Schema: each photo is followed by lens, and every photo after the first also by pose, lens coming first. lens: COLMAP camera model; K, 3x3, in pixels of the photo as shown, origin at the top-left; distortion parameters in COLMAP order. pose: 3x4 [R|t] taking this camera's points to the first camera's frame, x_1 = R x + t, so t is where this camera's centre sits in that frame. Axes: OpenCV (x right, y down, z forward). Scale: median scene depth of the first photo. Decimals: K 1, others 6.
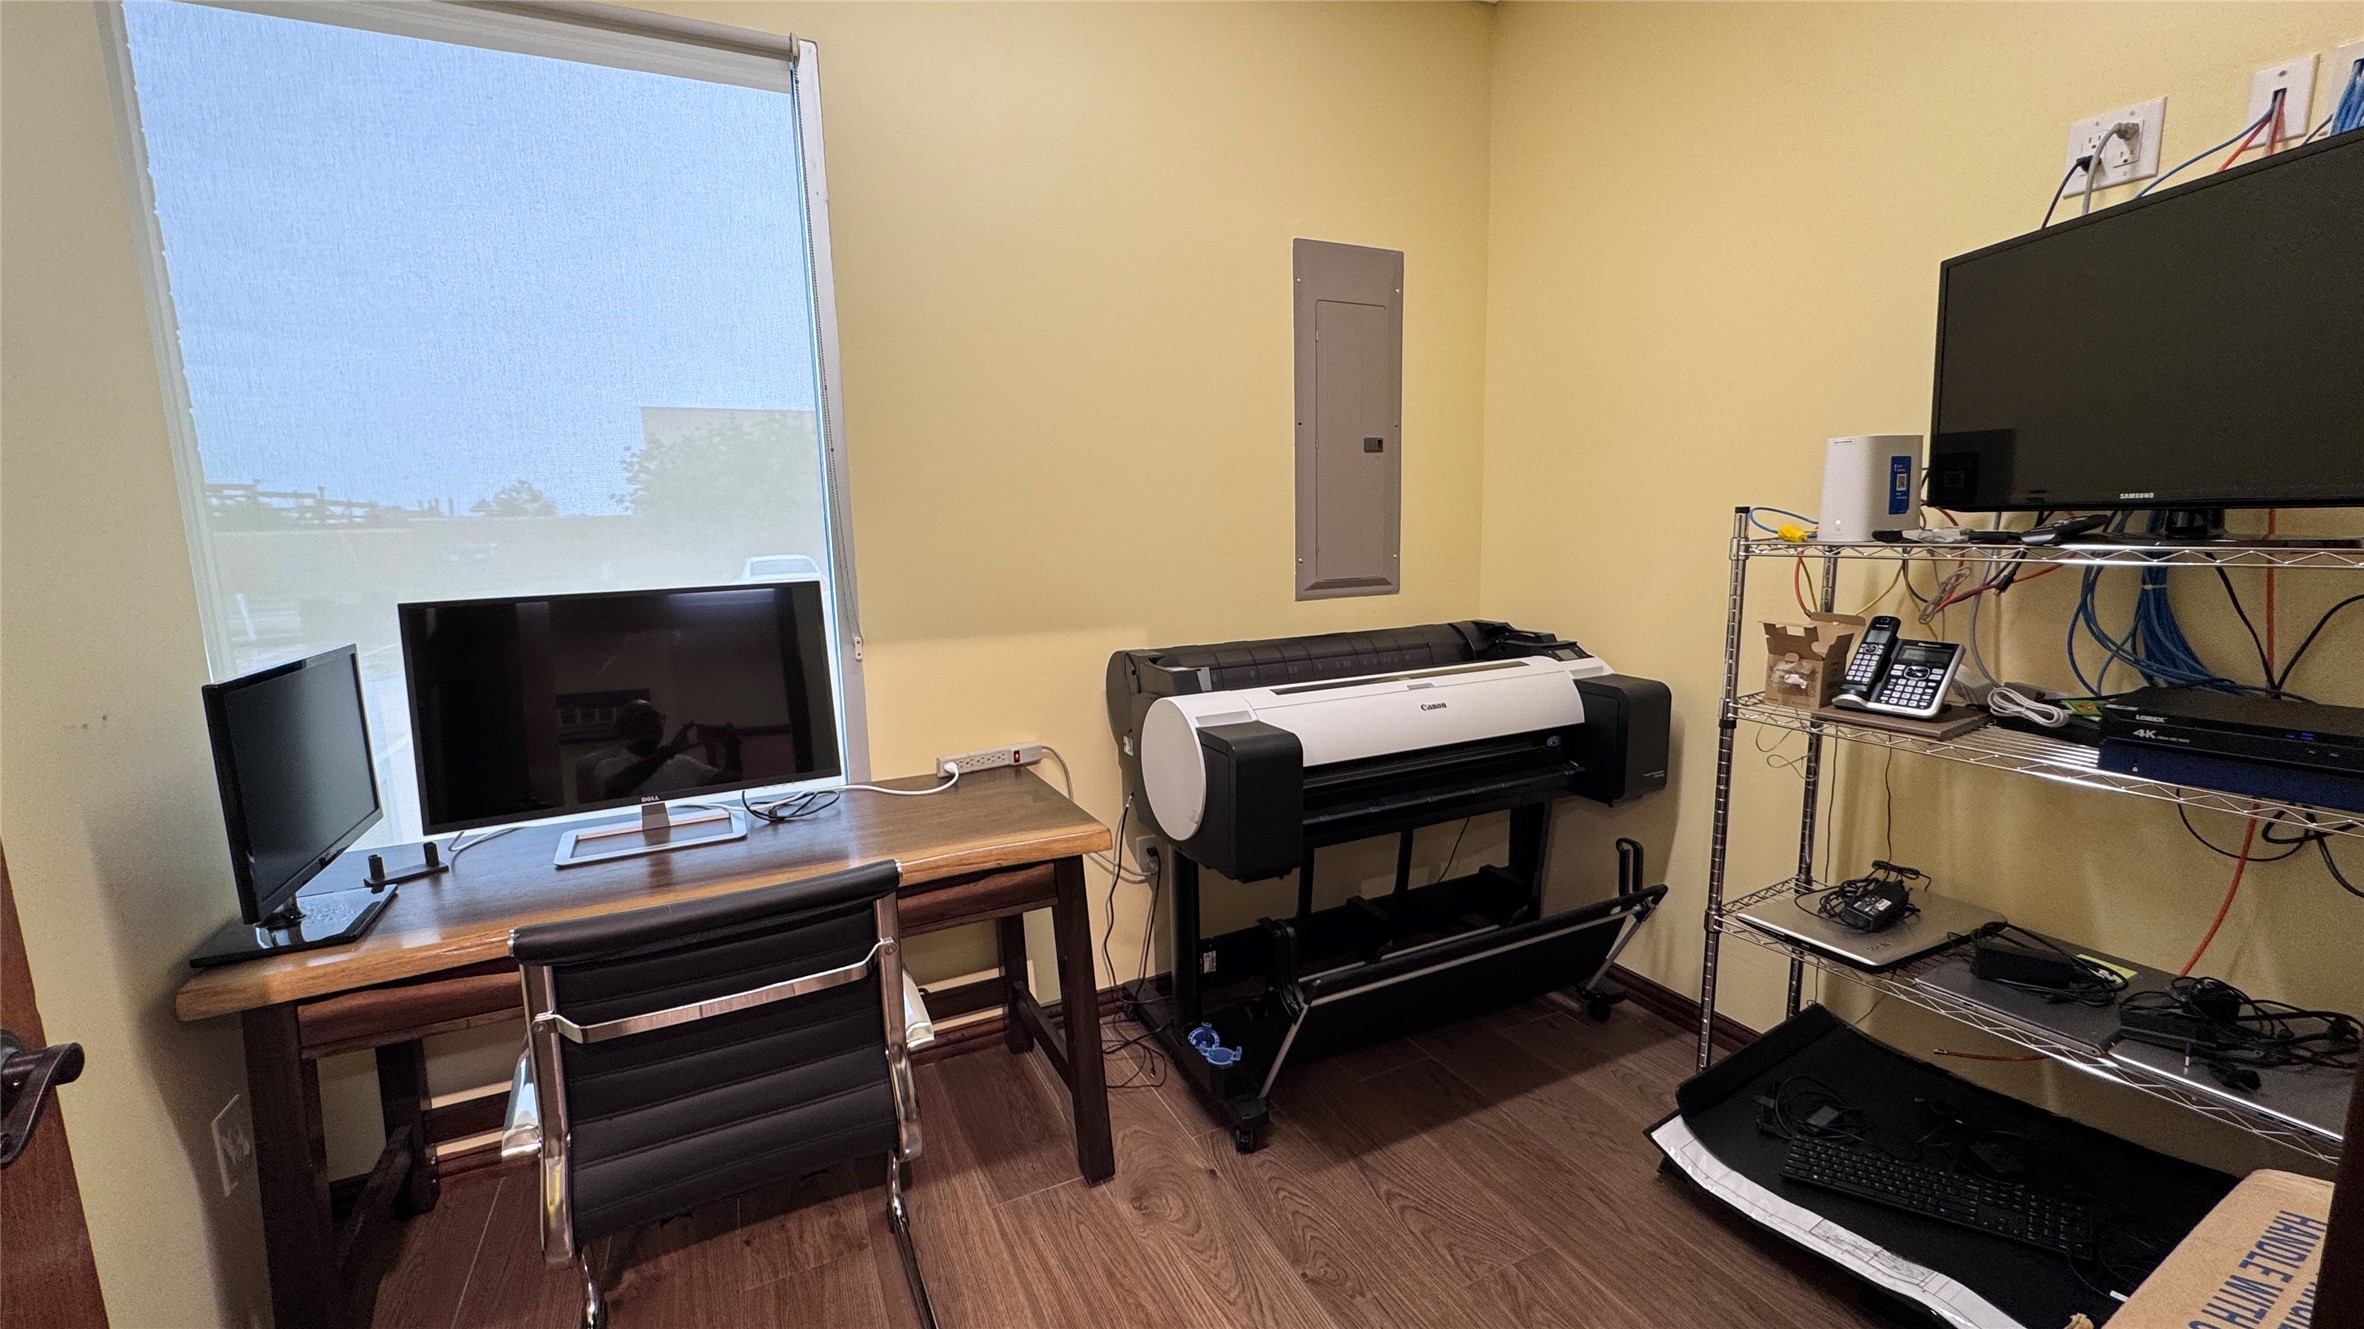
lens RADIAL K [[940.2, 0, 1181.9], [0, 940.2, 669.7], [0, 0, 1]] dist [-0.001055, -0.000330]
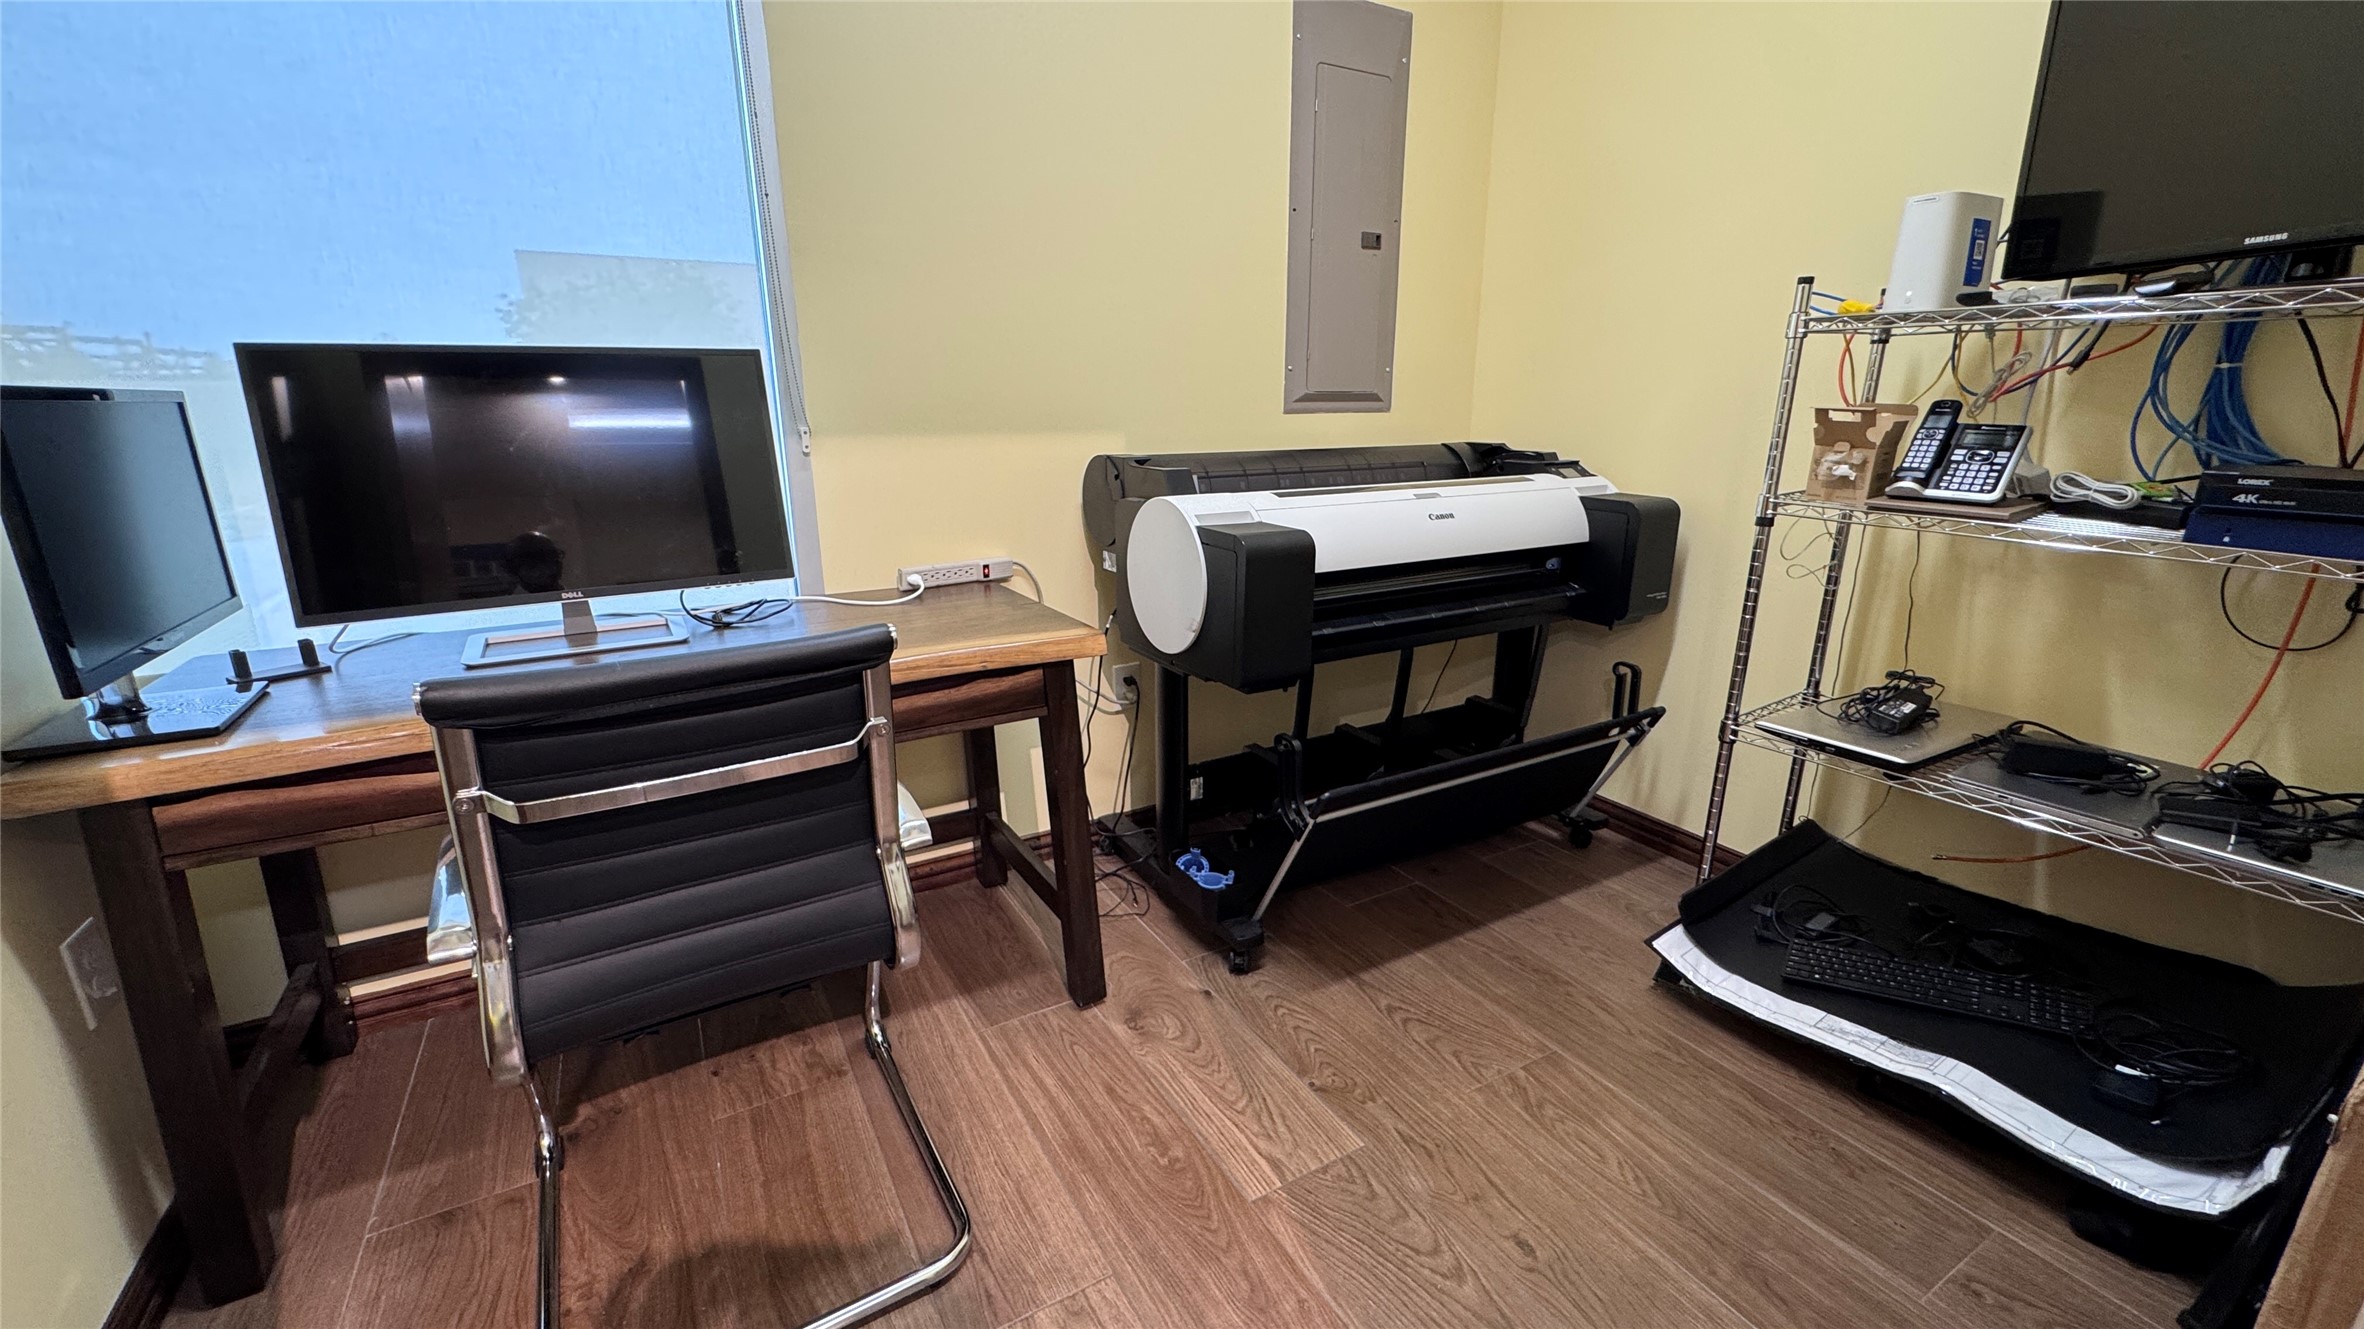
lens RADIAL K [[943.8, 0, 1181.7], [0, 943.8, 667.3], [0, 0, 1]] dist [-0.001498, -0.000351]
pose [[0.997213, 0.000517, 0.074610, -0.068163], [-0.009648, 0.992475, 0.122067, 0.088141], [-0.073986, -0.122447, 0.989714, 0.087606]]
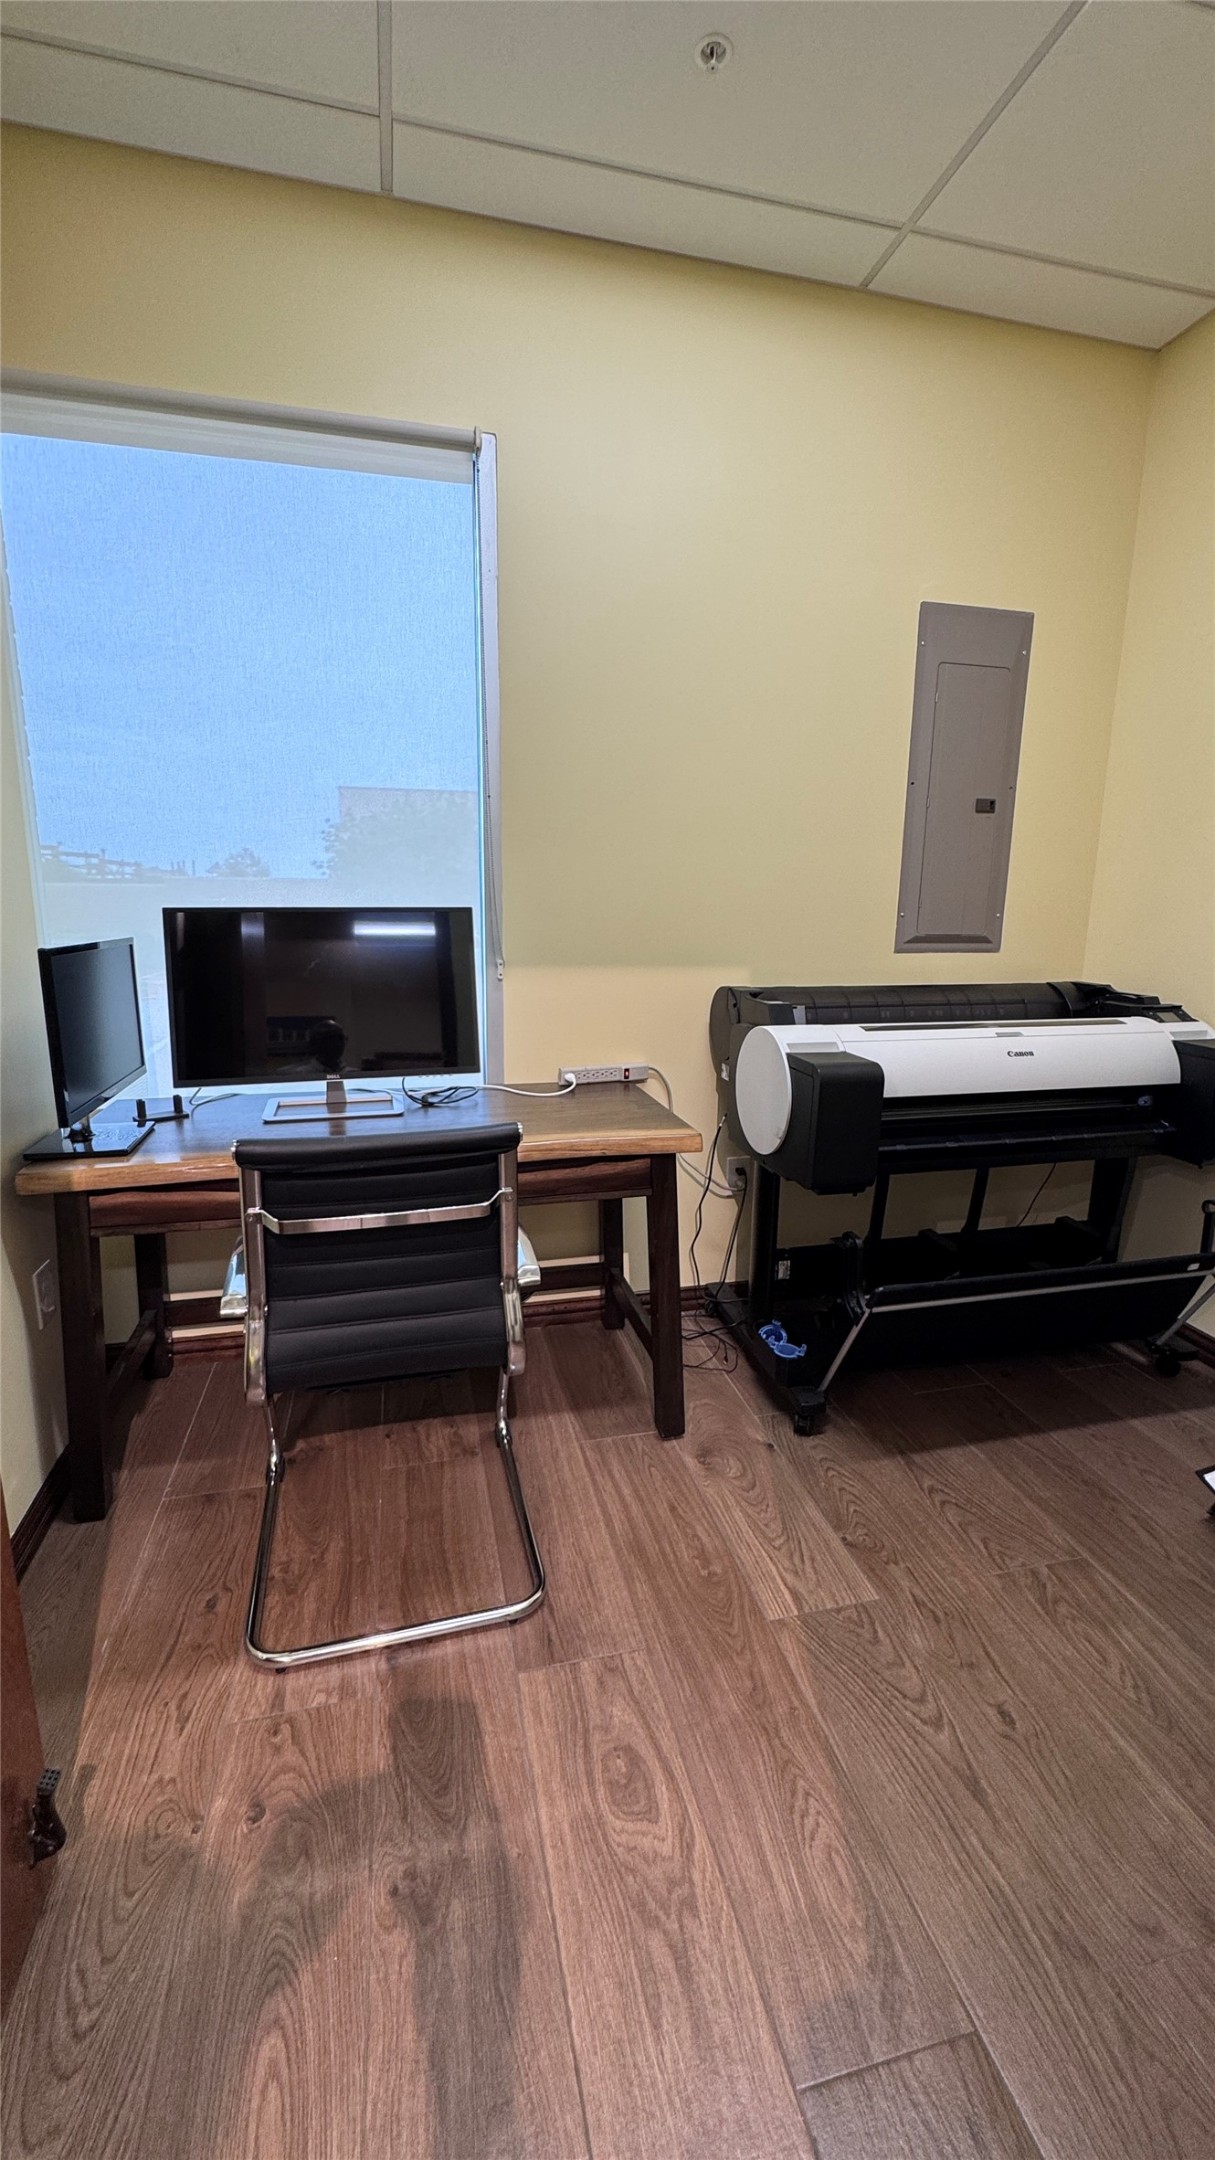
lens RADIAL K [[860.2, 0, 609.1], [0, 860.2, 1080.1], [0, 0, 1]] dist [-0.003843, -0.000105]
pose [[0.976677, 0.076474, -0.200634, 0.017363], [-0.065893, 0.996086, 0.058910, 0.048946], [0.204354, -0.044315, 0.977893, -0.034316]]
